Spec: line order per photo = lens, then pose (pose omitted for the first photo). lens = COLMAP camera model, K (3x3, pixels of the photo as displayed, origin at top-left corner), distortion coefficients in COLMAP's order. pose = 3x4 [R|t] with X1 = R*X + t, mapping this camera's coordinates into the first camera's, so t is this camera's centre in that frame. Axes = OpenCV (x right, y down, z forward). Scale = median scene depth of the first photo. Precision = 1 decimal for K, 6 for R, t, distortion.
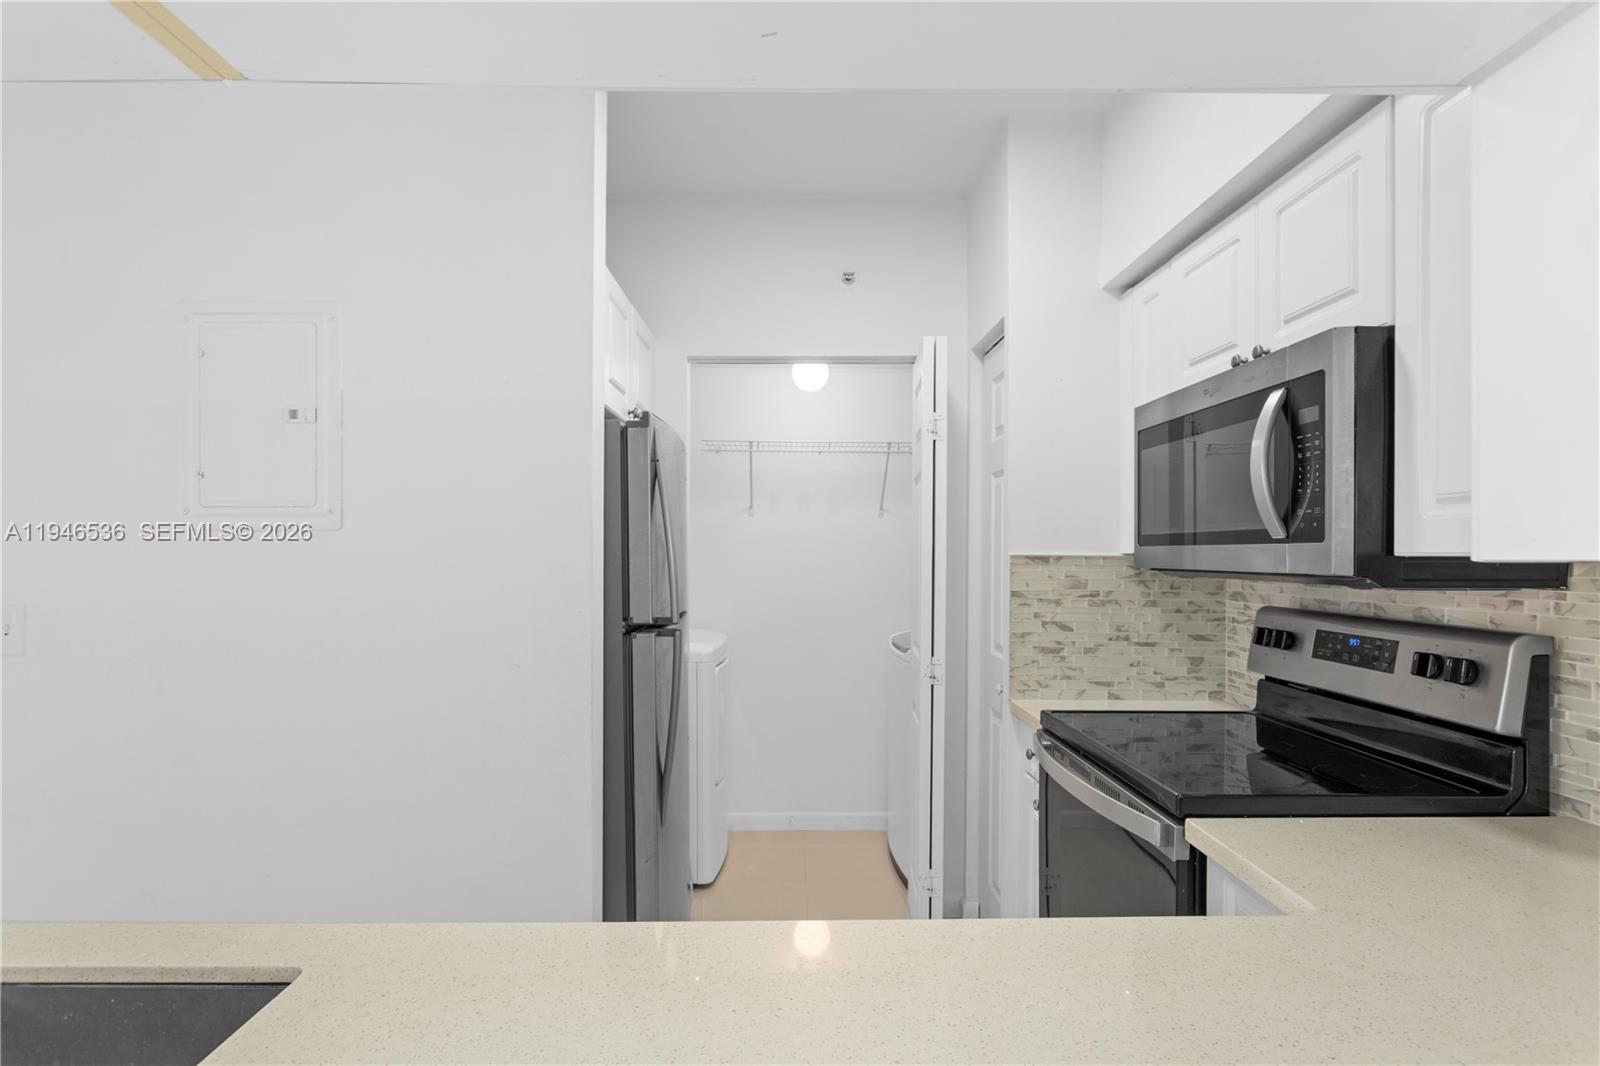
lens RADIAL K [[825.3, 0, 799.4], [0, 825.3, 545.7], [0, 0, 1]] dist [0.000161, 0.000225]
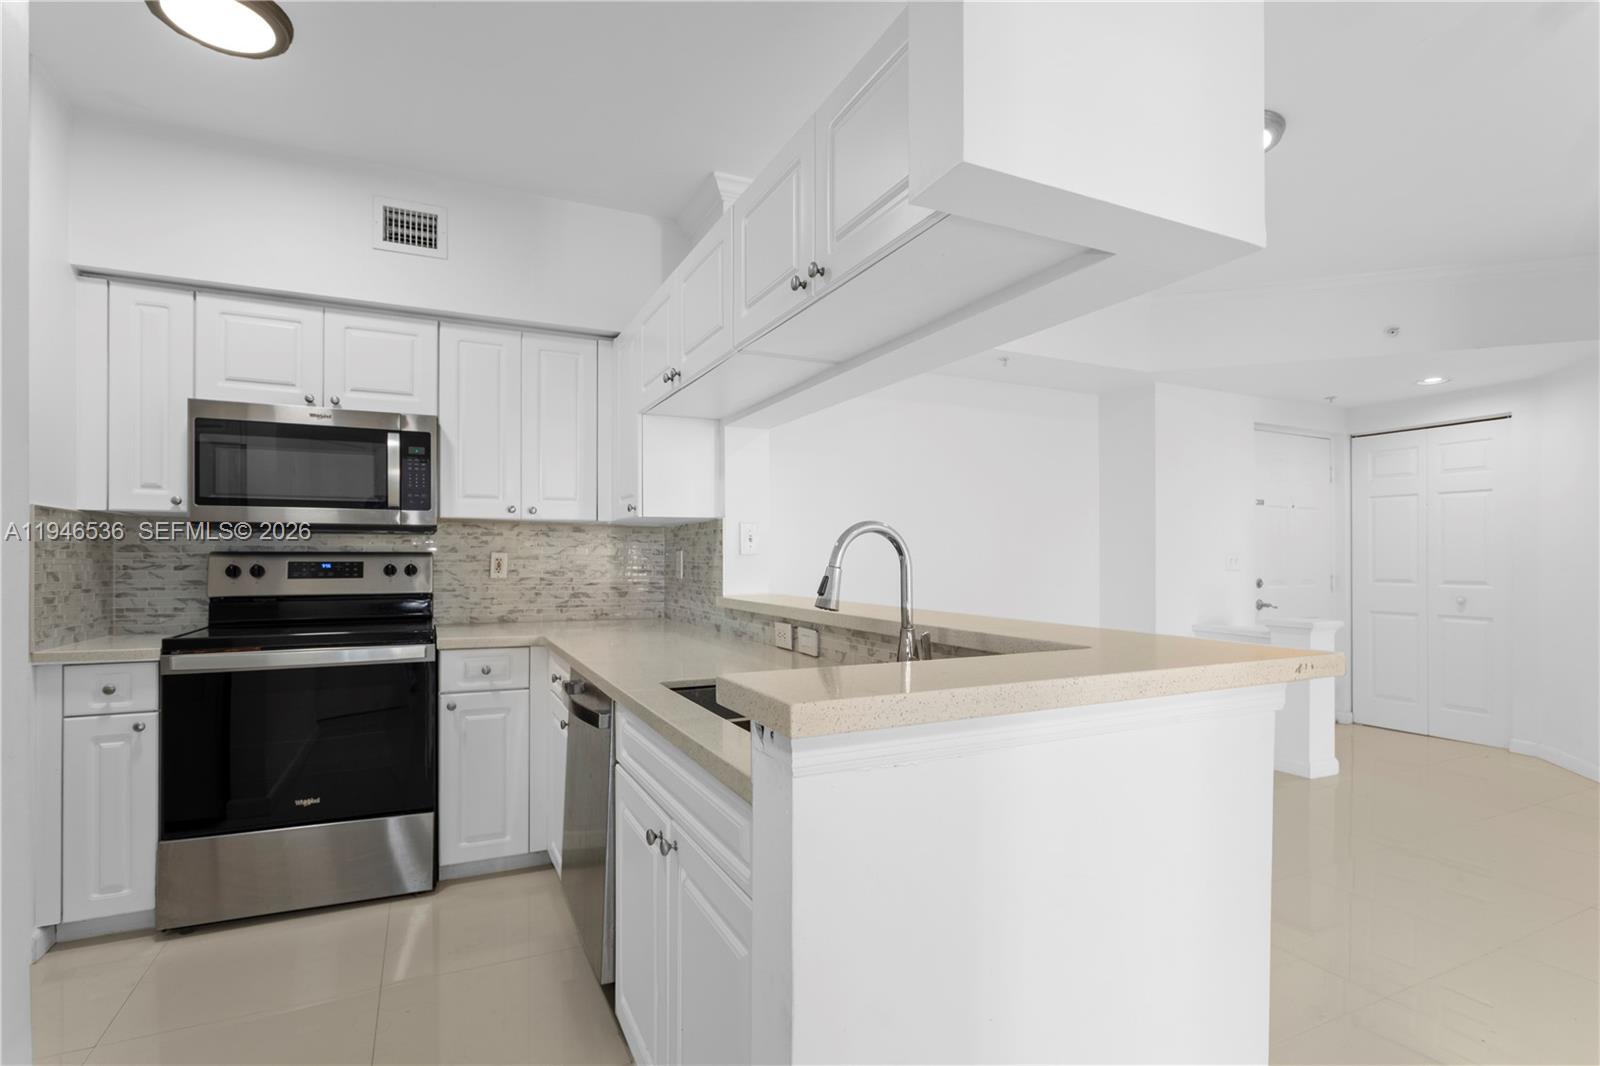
lens RADIAL K [[825.3, 0, 802.8], [0, 825.3, 543.3], [0, 0, 1]] dist [0.000161, 0.000225]
pose [[-0.404119, 0.012161, 0.914625, -1.410642], [-0.009113, 0.999808, -0.017321, 0.089292], [-0.914661, -0.015335, -0.403931, 0.770795]]
